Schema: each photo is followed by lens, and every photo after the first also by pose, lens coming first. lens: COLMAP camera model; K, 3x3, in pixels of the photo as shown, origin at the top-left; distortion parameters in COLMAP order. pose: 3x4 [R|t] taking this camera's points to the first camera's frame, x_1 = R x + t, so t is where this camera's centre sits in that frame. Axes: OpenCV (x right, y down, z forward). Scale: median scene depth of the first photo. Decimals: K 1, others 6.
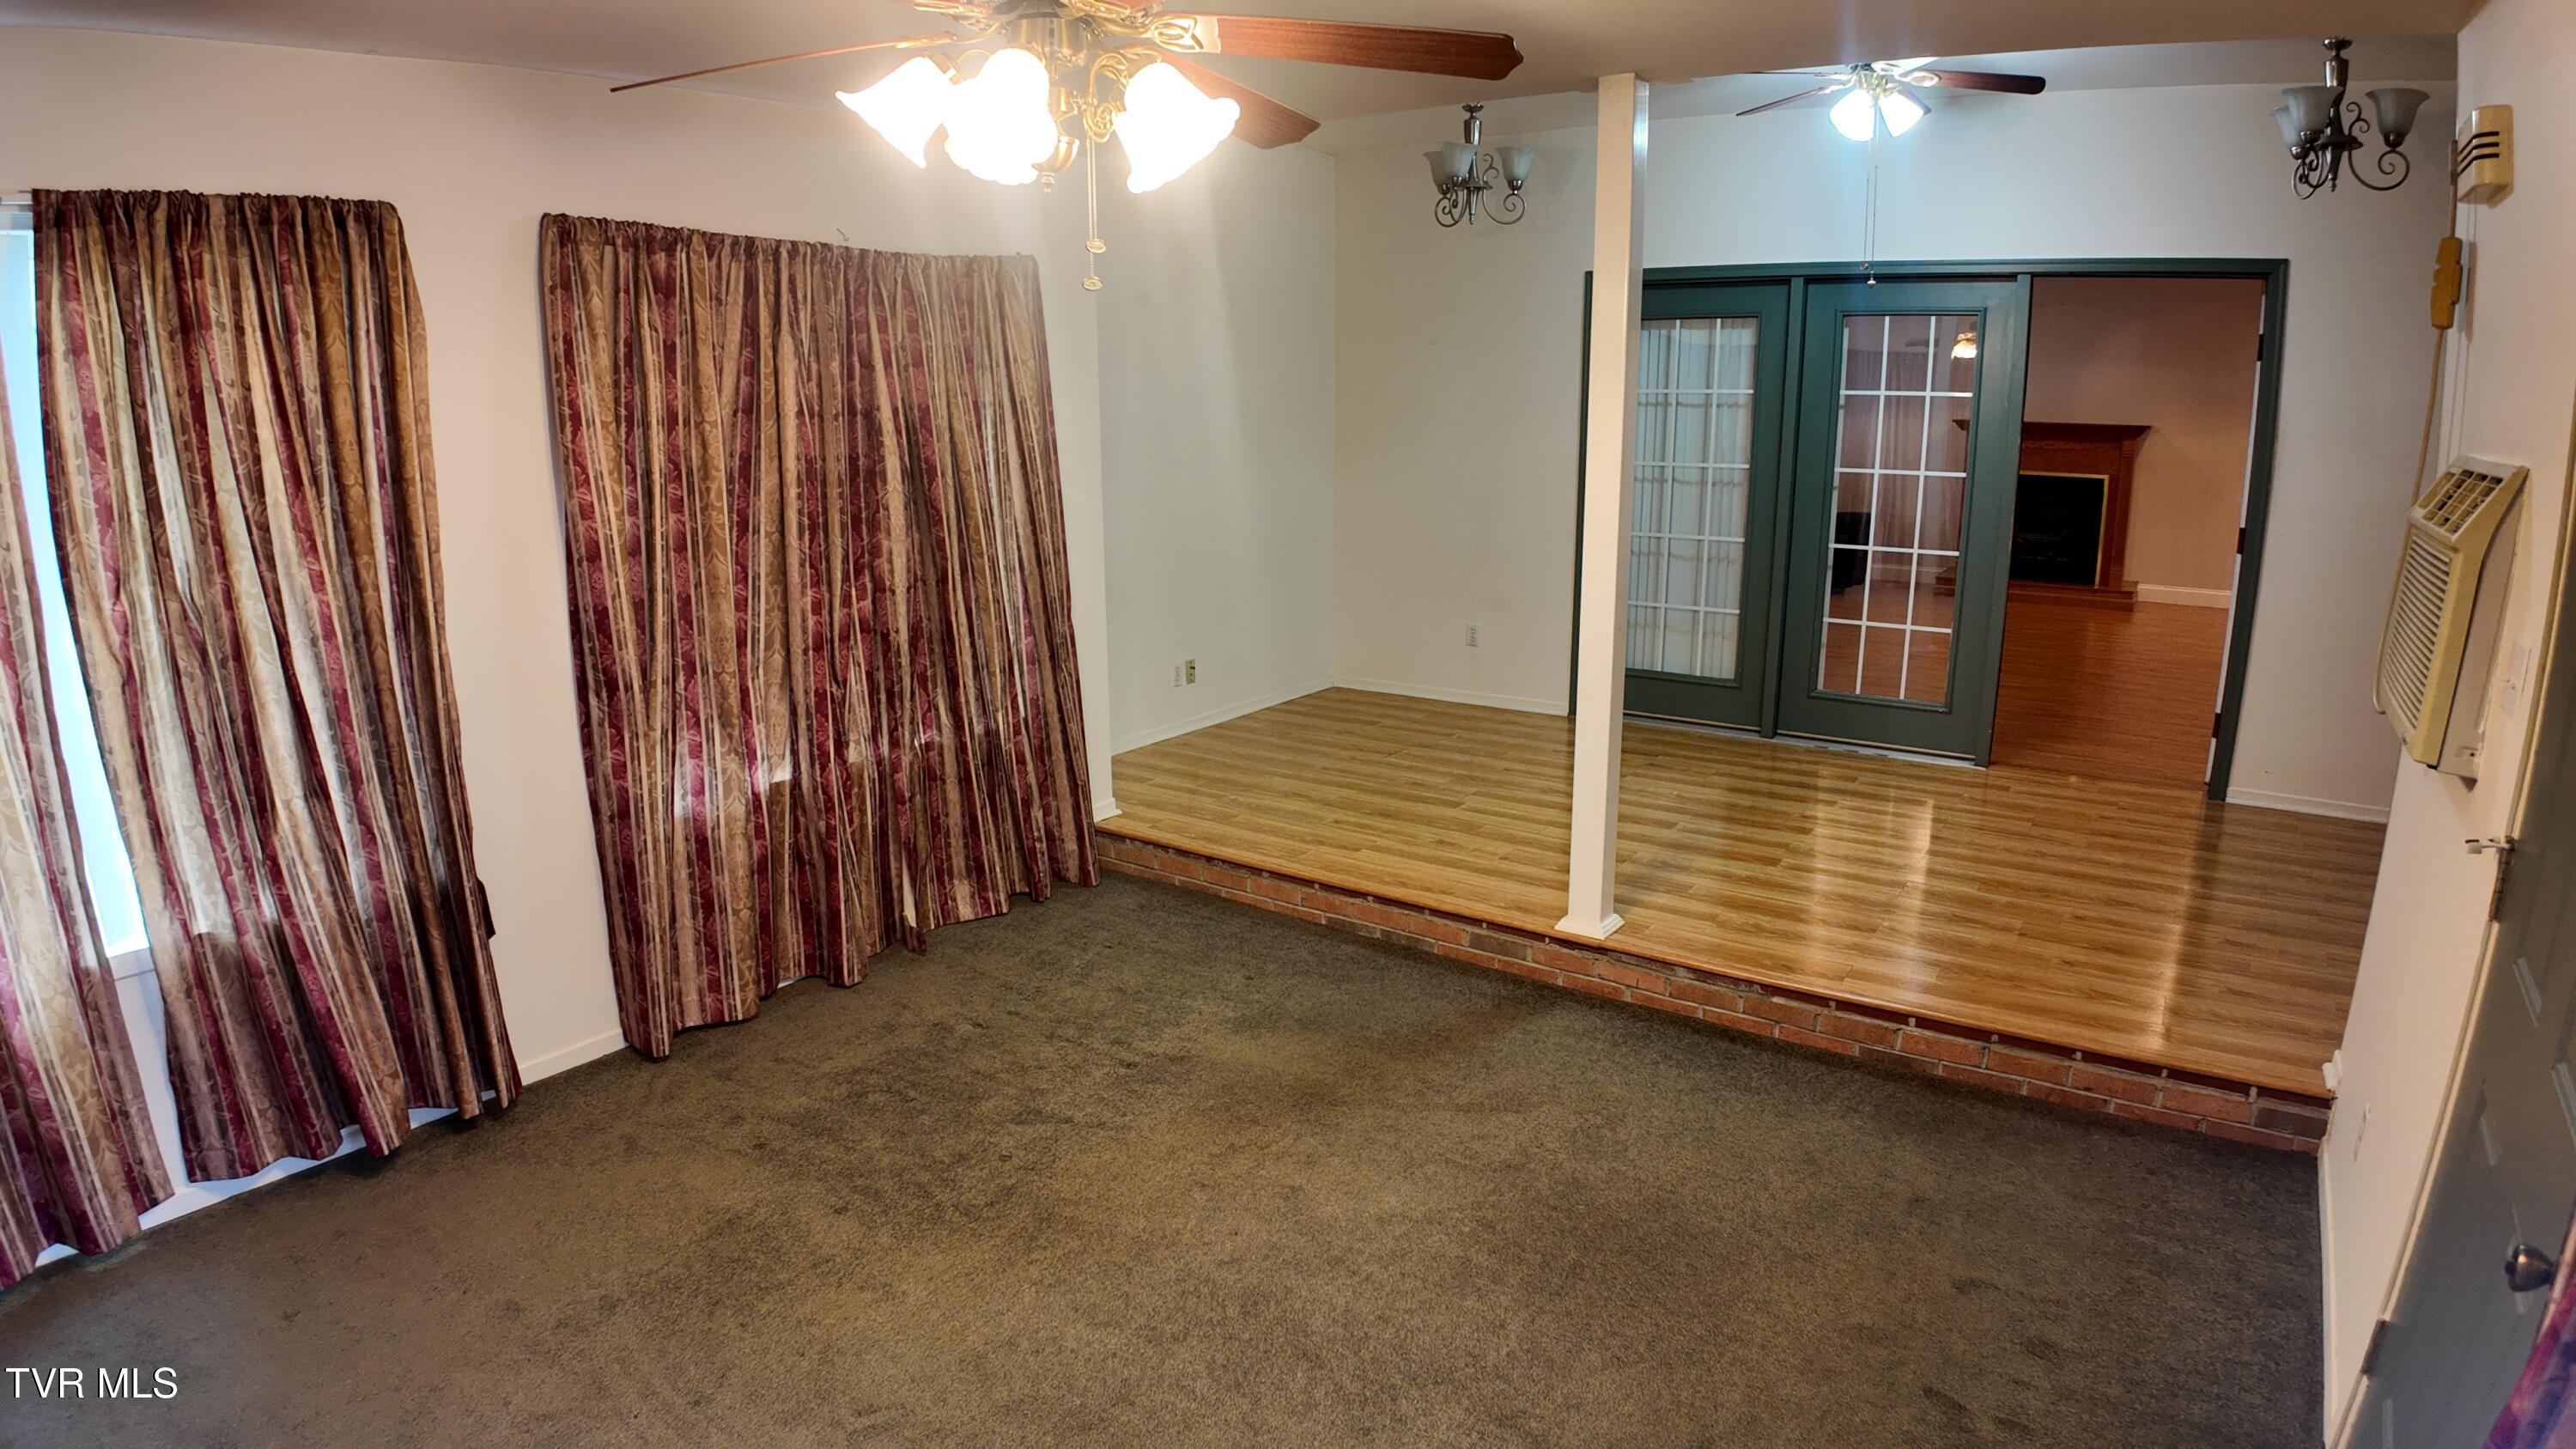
lens RADIAL K [[1341.8, 0, 1288.2], [0, 1341.8, 710.0], [0, 0, 1]] dist [-0.064538, -0.039026]
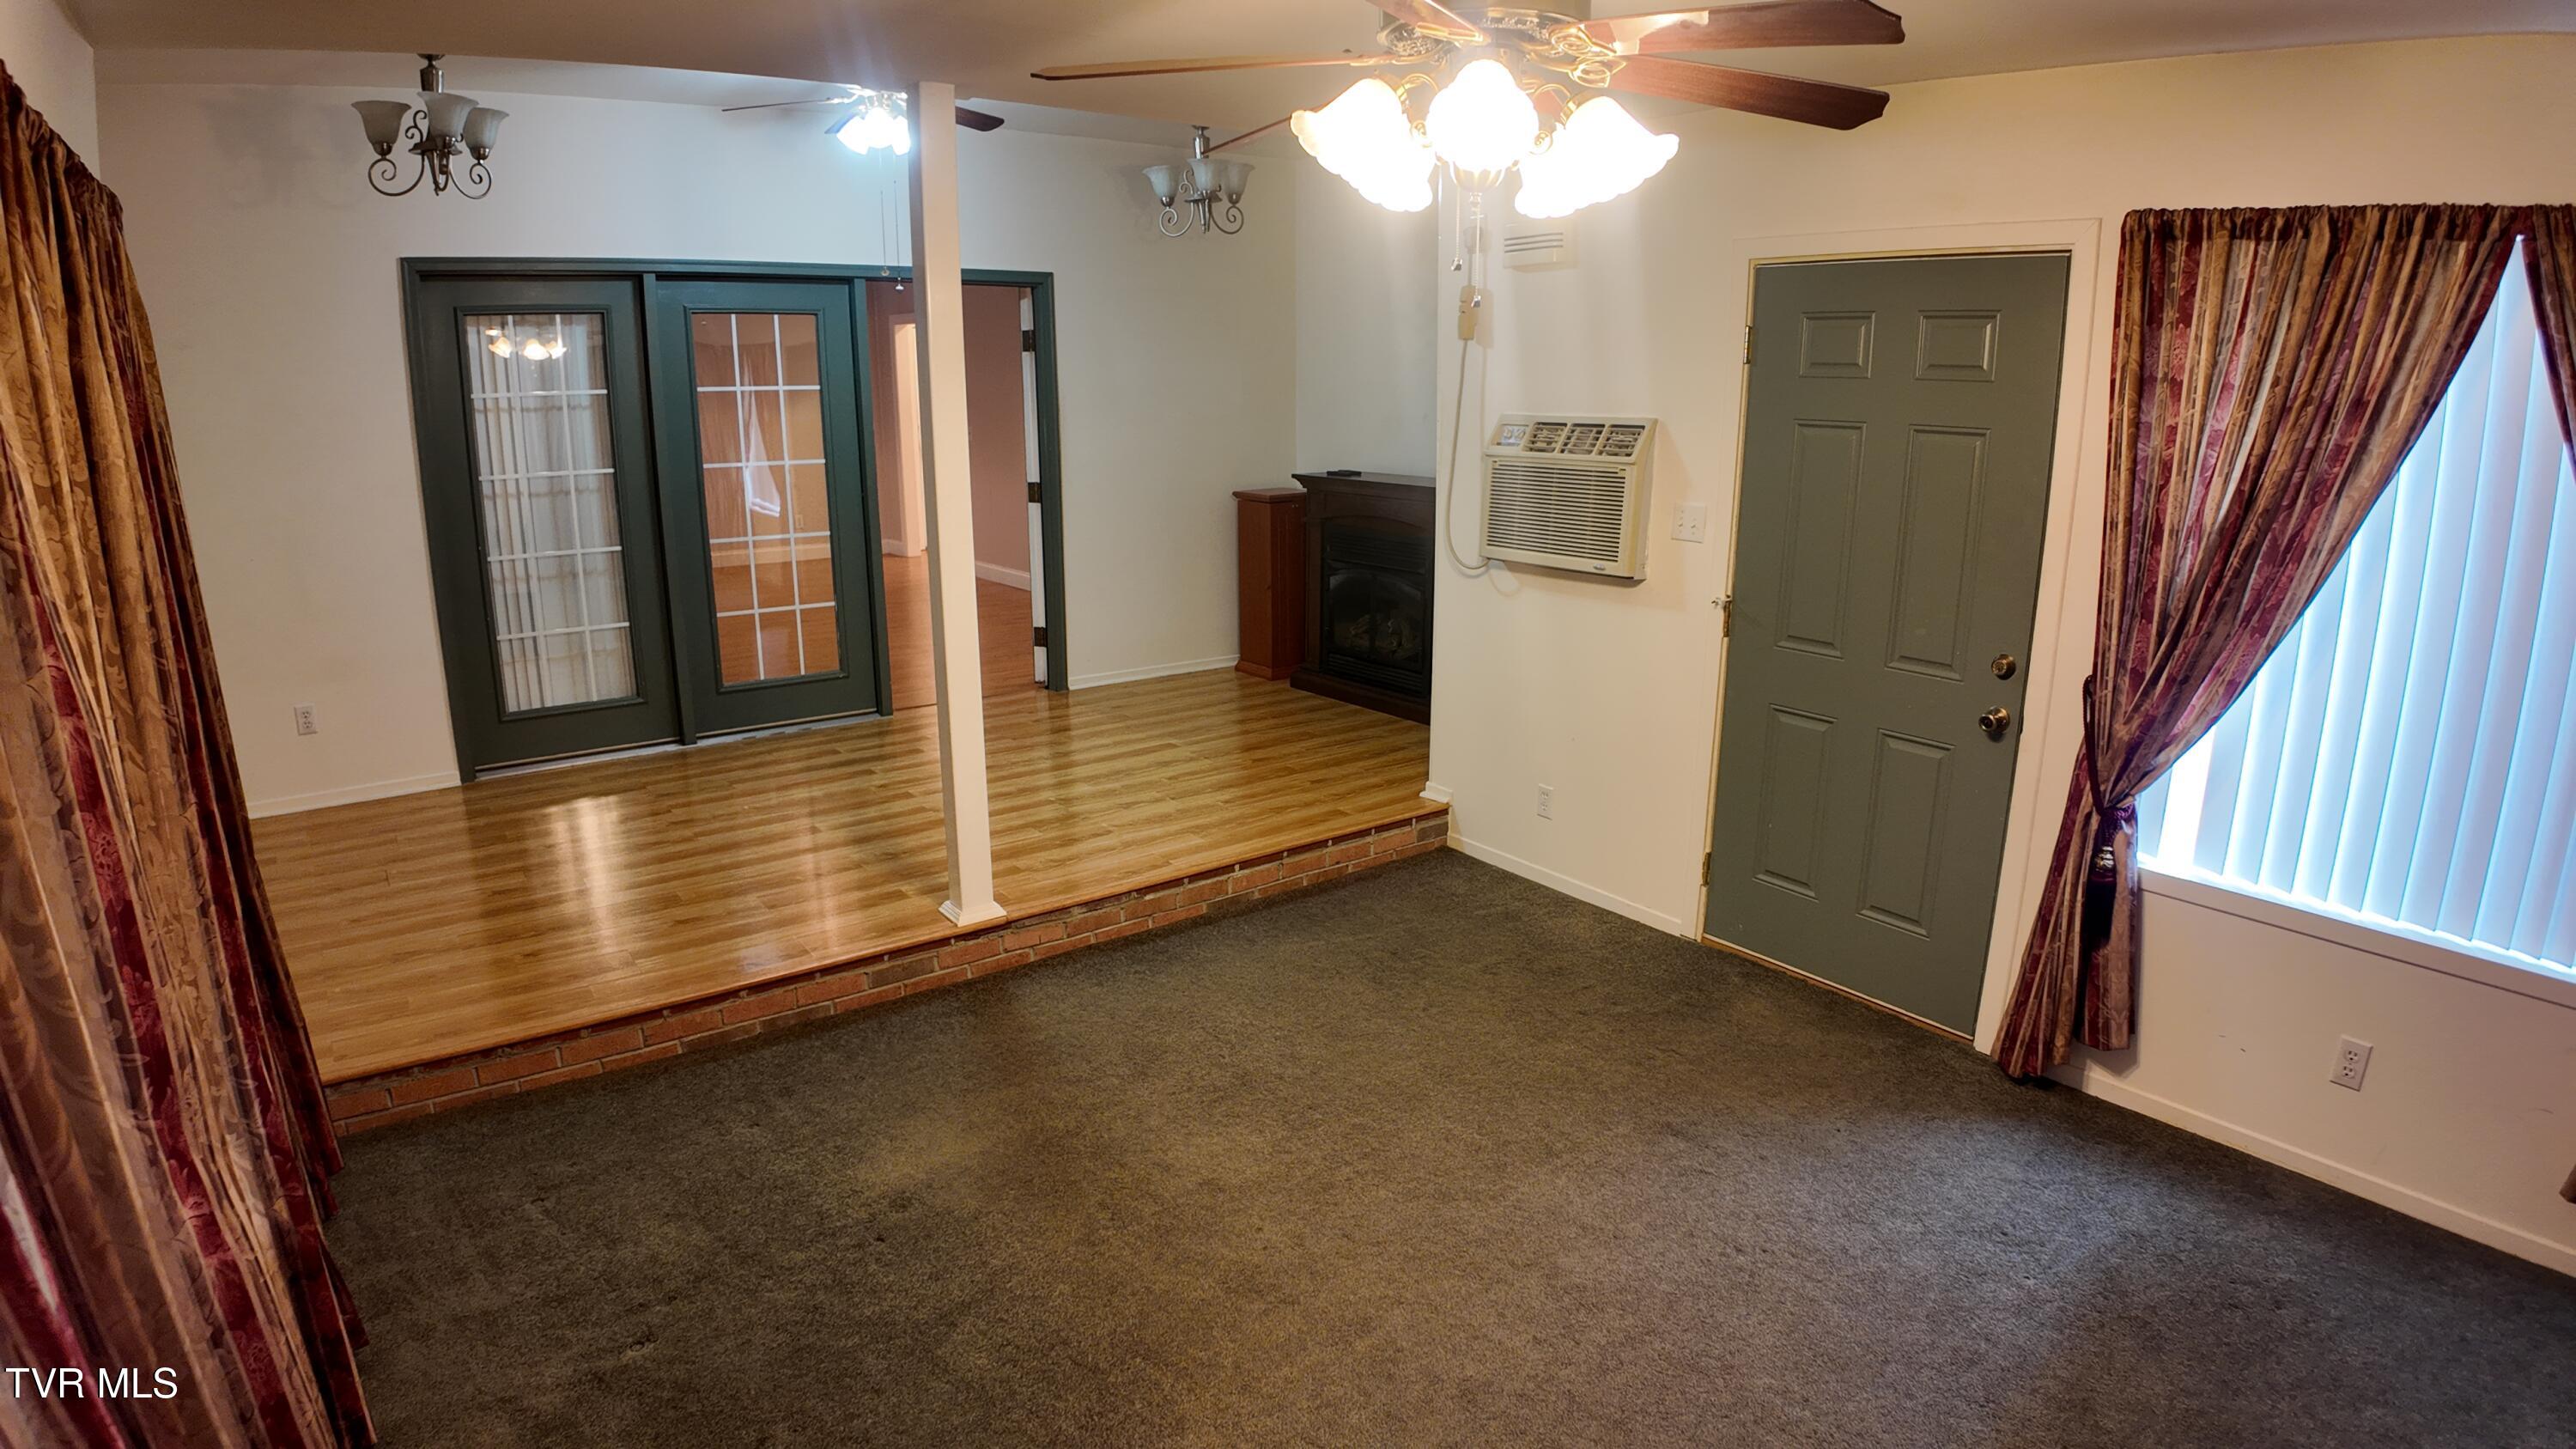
lens RADIAL K [[1333.9, 0, 1288.0], [0, 1333.9, 724.5], [0, 0, 1]] dist [-0.092873, -0.039535]
pose [[0.303594, -0.225146, 0.925818, -0.559786], [0.207415, 0.963994, 0.166415, -0.087856], [-0.929952, 0.141506, 0.339361, 0.381769]]
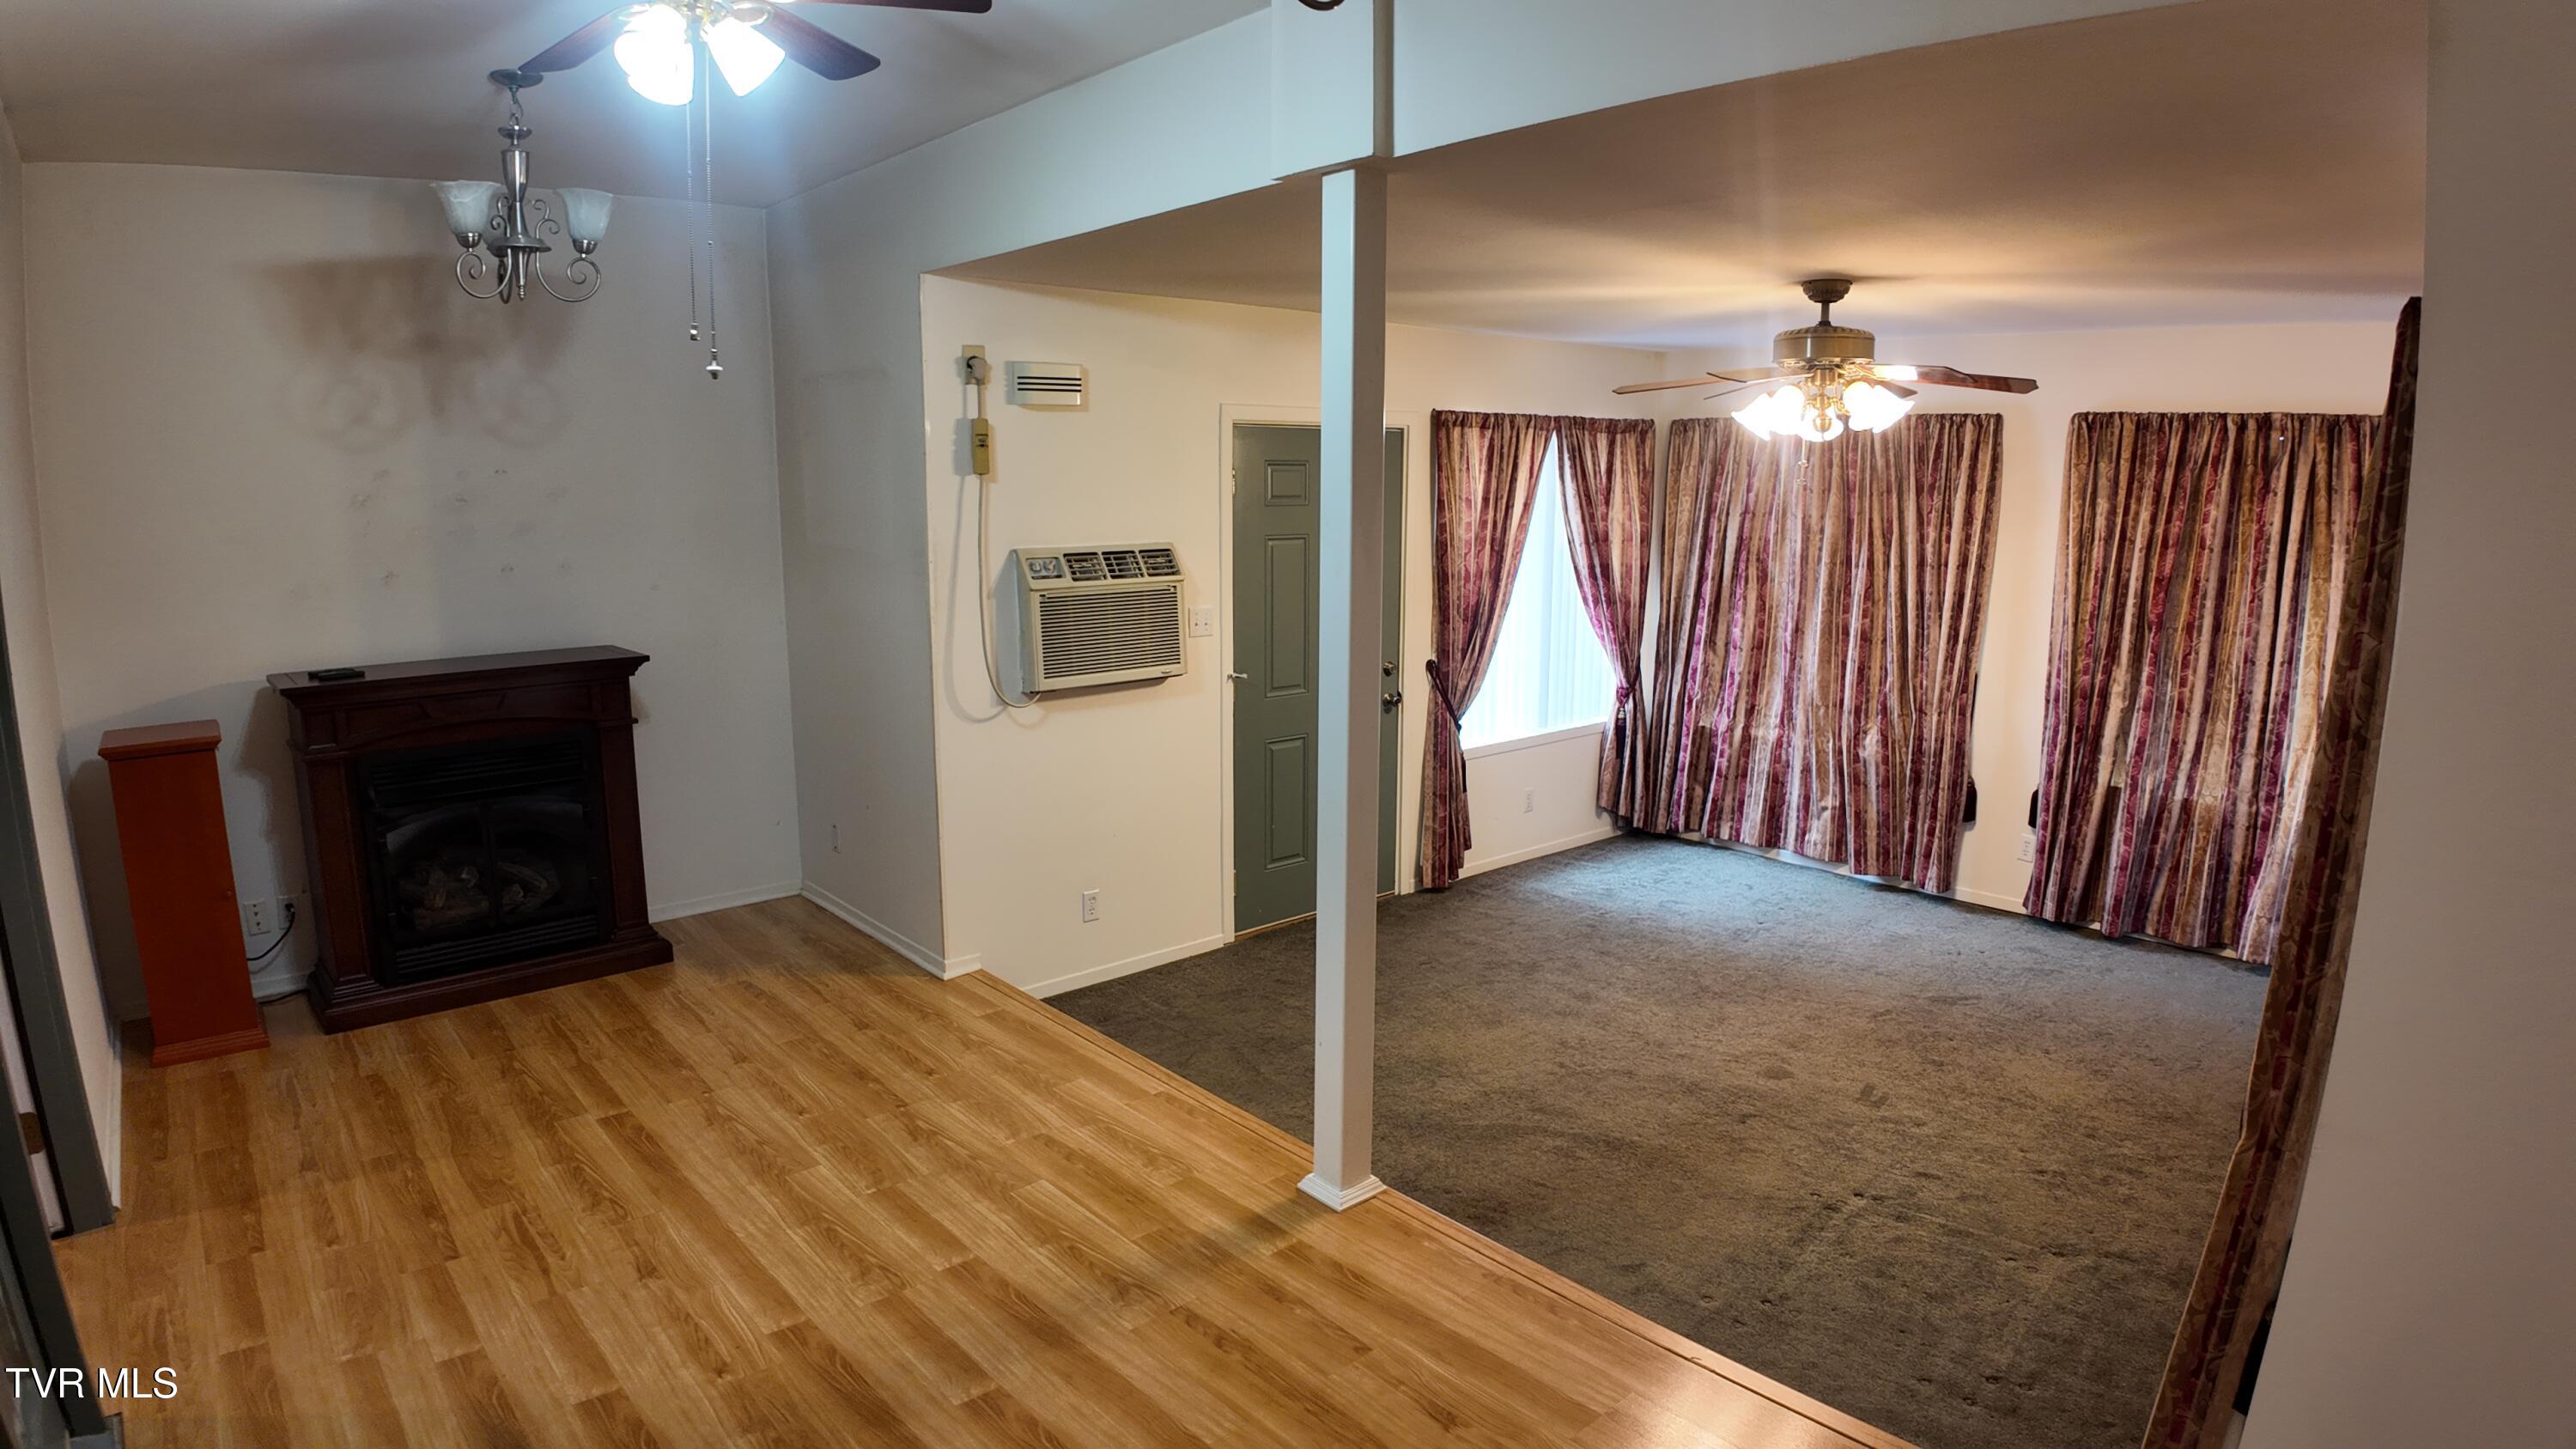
lens RADIAL K [[1355.6, 0, 1287.6], [0, 1355.6, 712.1], [0, 0, 1]] dist [-0.043826, -0.104146]
pose [[-0.973608, -0.031689, 0.226015, 0.076065], [0.057872, 0.923667, 0.378801, -0.392730], [-0.220766, 0.381883, -0.897456, 1.520367]]
